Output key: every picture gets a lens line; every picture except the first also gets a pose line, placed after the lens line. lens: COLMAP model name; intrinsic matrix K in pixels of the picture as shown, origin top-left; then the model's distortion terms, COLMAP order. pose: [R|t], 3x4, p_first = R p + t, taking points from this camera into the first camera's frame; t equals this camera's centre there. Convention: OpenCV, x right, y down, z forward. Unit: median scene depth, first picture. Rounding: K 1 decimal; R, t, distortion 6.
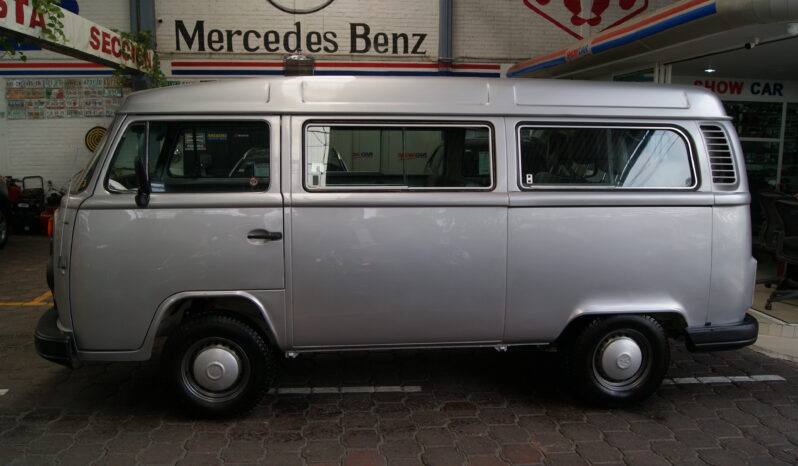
lens RADIAL K [[677.5, 0, 398.3], [0, 677.5, 231.8], [0, 0, 1]] dist [-0.065064, -0.000066]
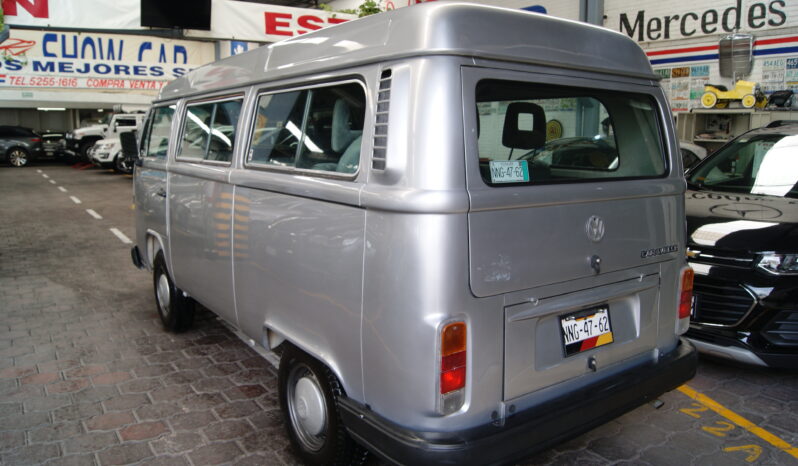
lens RADIAL K [[618.2, 0, 397.5], [0, 618.2, 231.2], [0, 0, 1]] dist [-0.088775, 0.020214]
pose [[0.483887, 0.132599, -0.865026, 0.336662], [-0.122690, 0.988971, 0.082967, -0.023900], [0.866487, 0.065983, 0.494819, 0.267764]]
